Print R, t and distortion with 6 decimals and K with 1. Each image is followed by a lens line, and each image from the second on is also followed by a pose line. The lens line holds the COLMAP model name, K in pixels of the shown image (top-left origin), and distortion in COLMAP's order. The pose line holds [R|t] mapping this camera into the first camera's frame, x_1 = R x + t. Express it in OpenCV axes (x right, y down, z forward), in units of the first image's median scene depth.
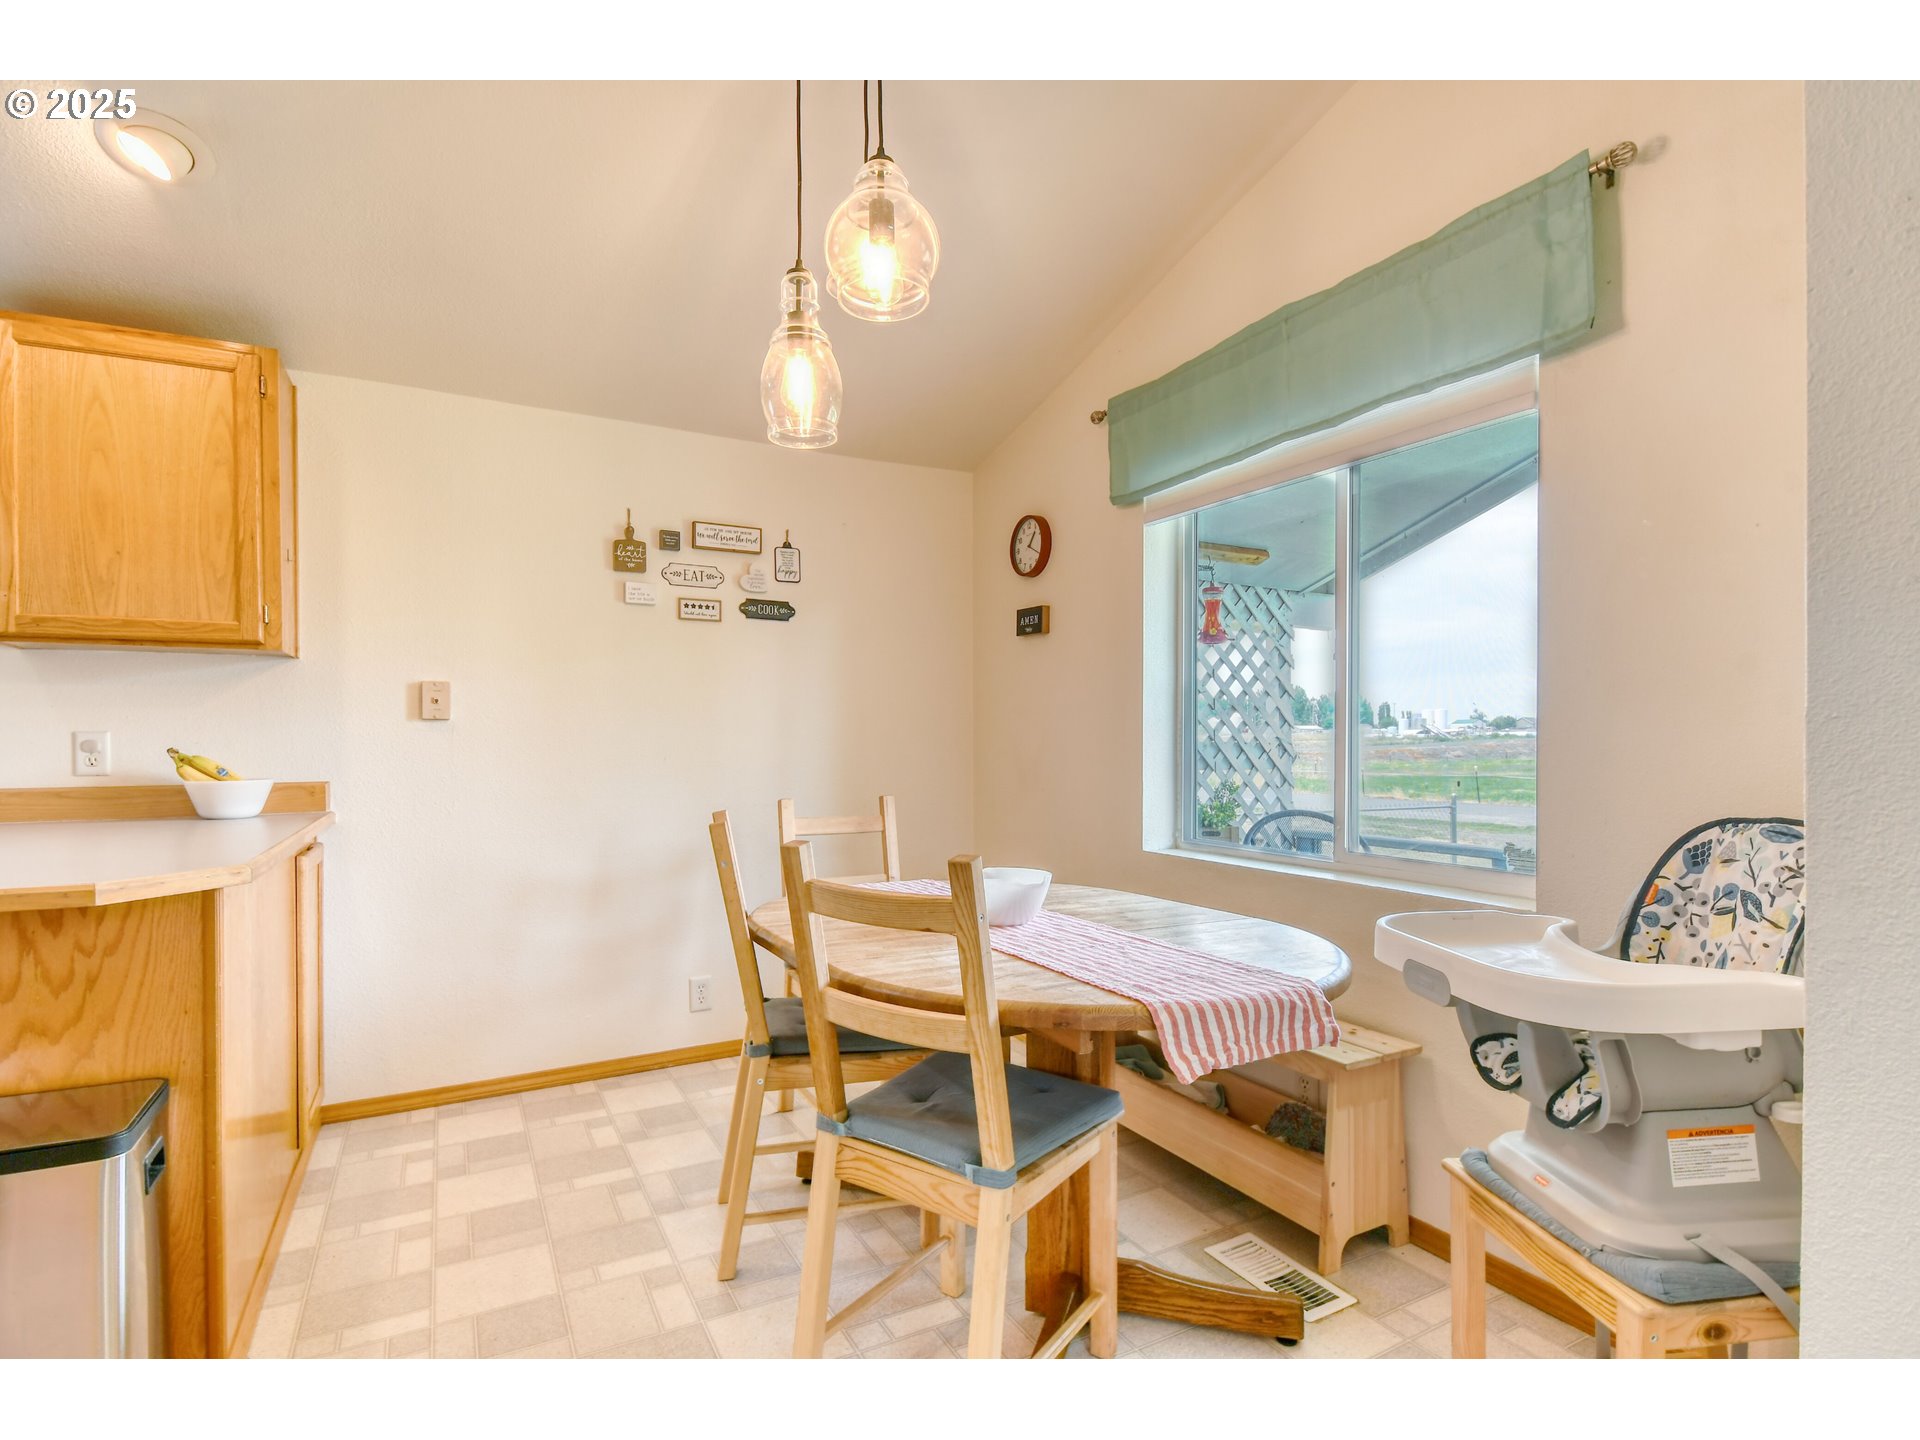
lens RADIAL K [[939.8, 0, 961.9], [0, 939.8, 746.8], [0, 0, 1]] dist [0.020215, -0.019677]
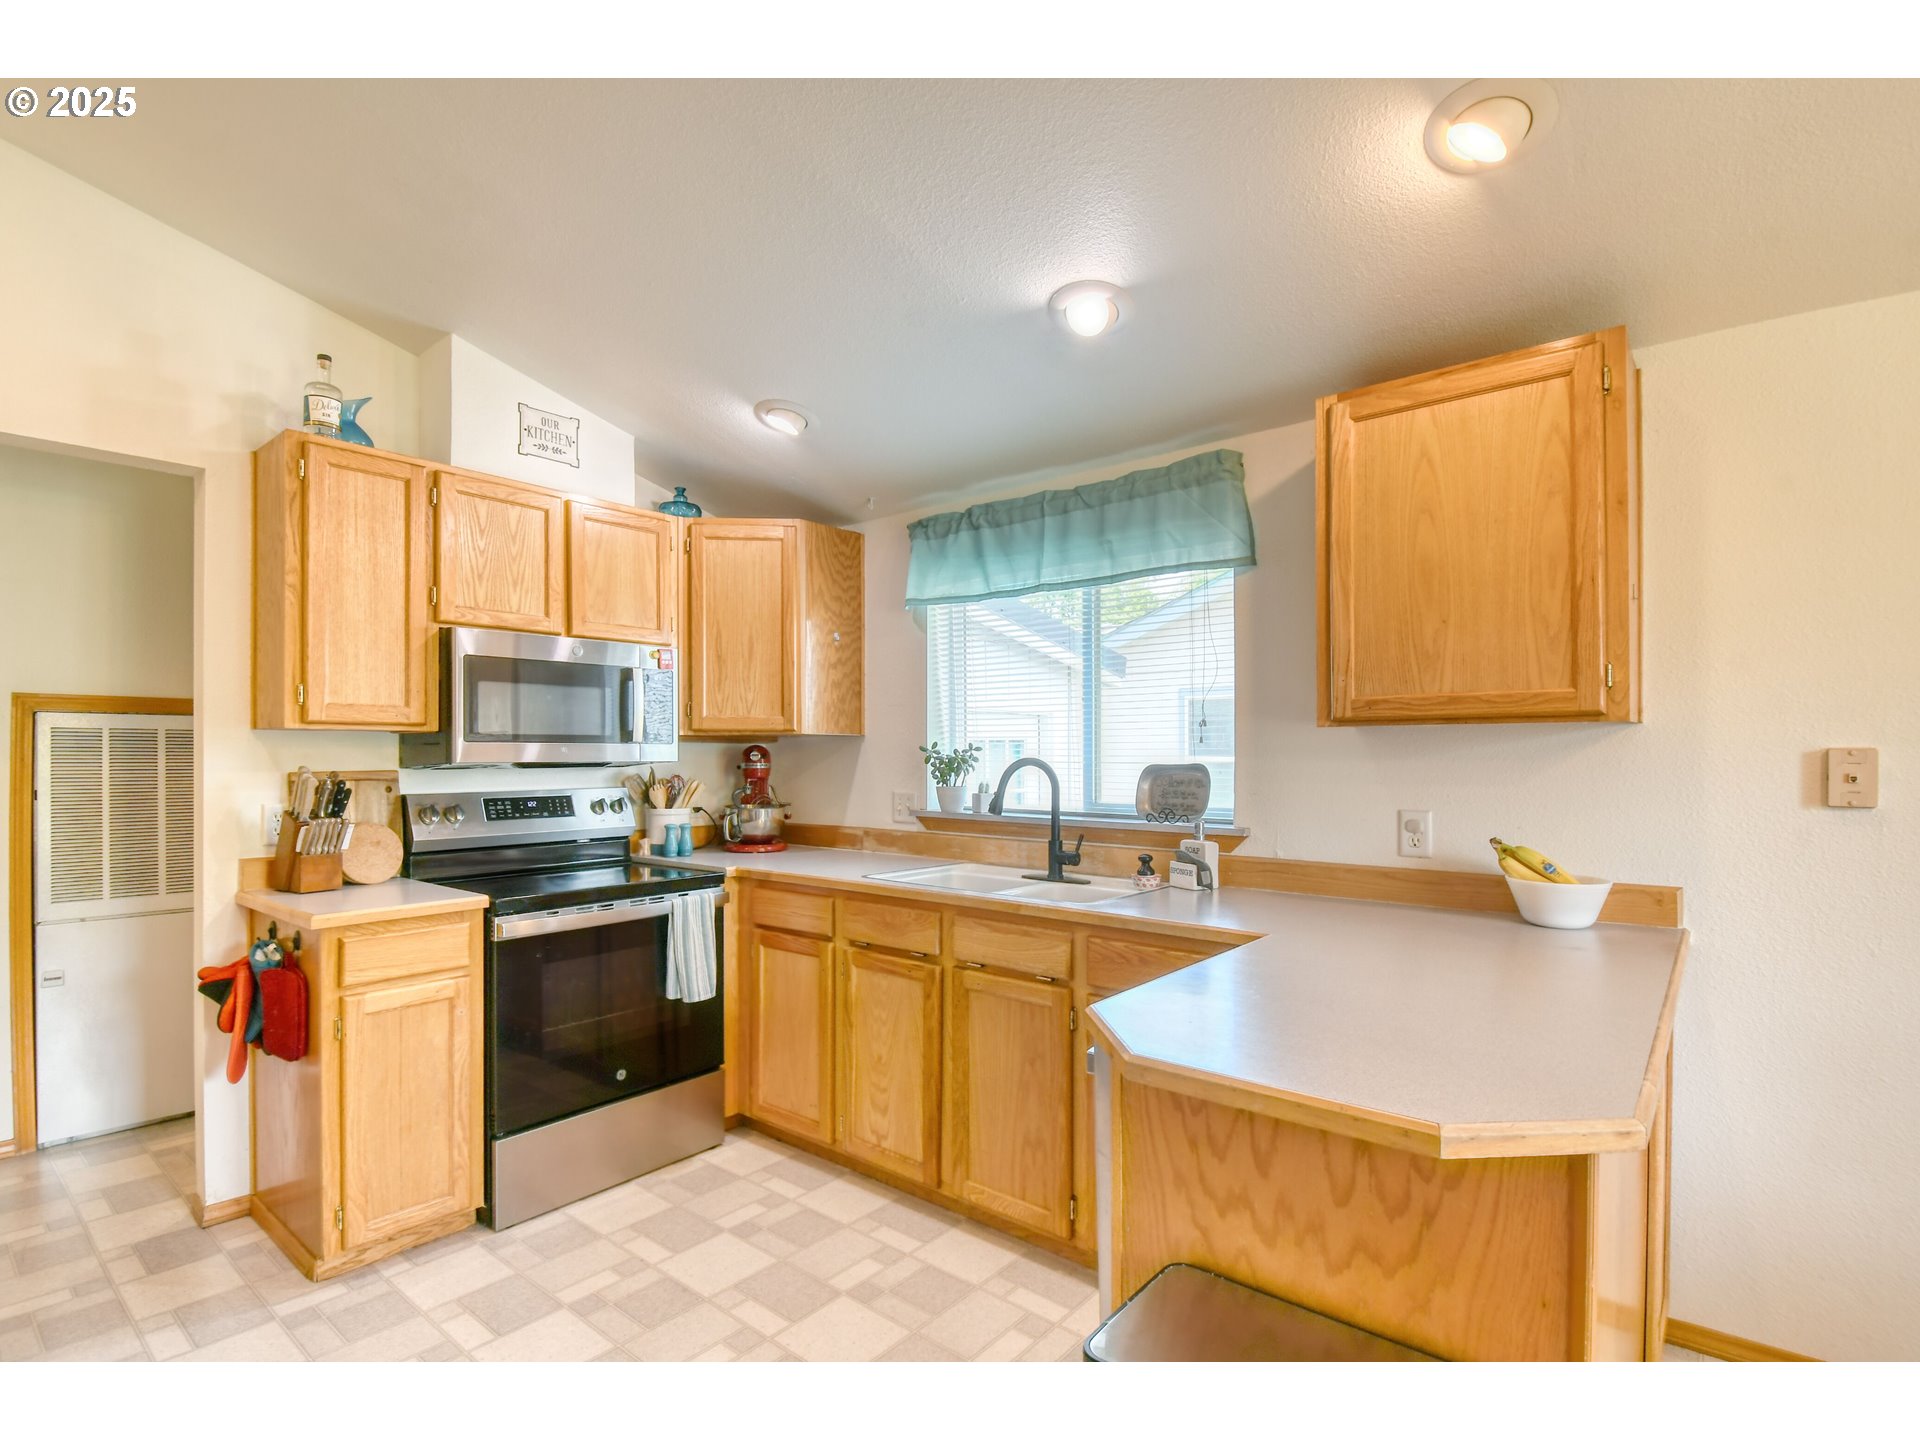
lens RADIAL K [[939.9, 0, 936.1], [0, 939.9, 754.4], [0, 0, 1]] dist [0.039429, -0.041043]
pose [[0.361656, 0.006144, -0.932291, -0.219442], [-0.006741, 0.999969, 0.003975, -0.076686], [0.932287, 0.004847, 0.361687, 0.215163]]
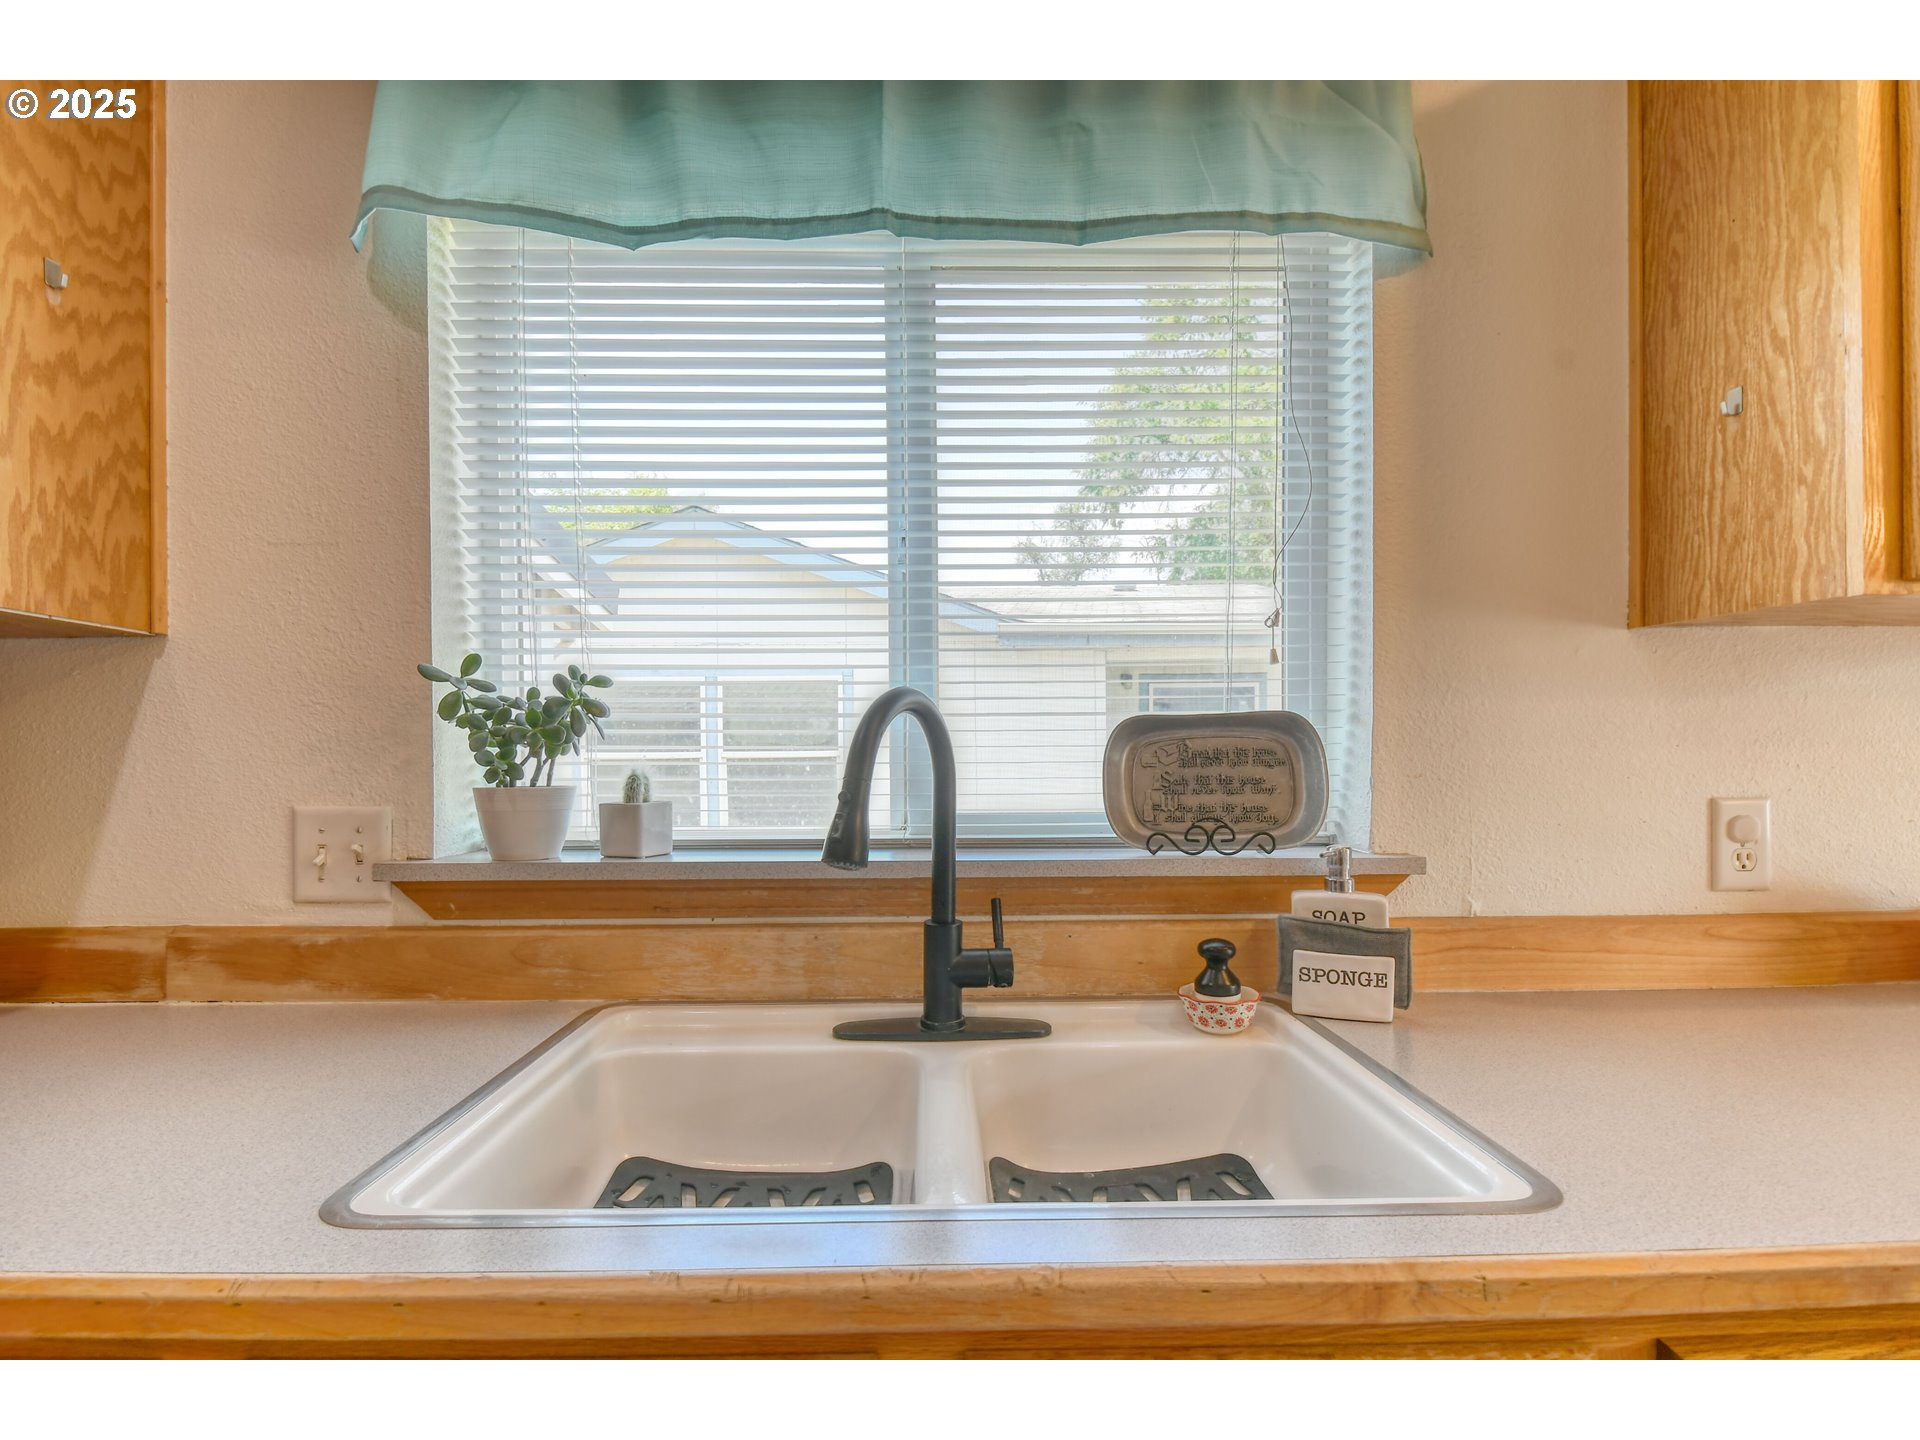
lens RADIAL K [[922.0, 0, 950.9], [0, 922.0, 761.5], [0, 0, 1]] dist [0.031258, -0.032234]
pose [[0.888979, 0.003783, -0.457933, -1.115199], [-0.000237, 0.999970, 0.007802, -0.039782], [0.457948, -0.006827, 0.888953, 0.422262]]
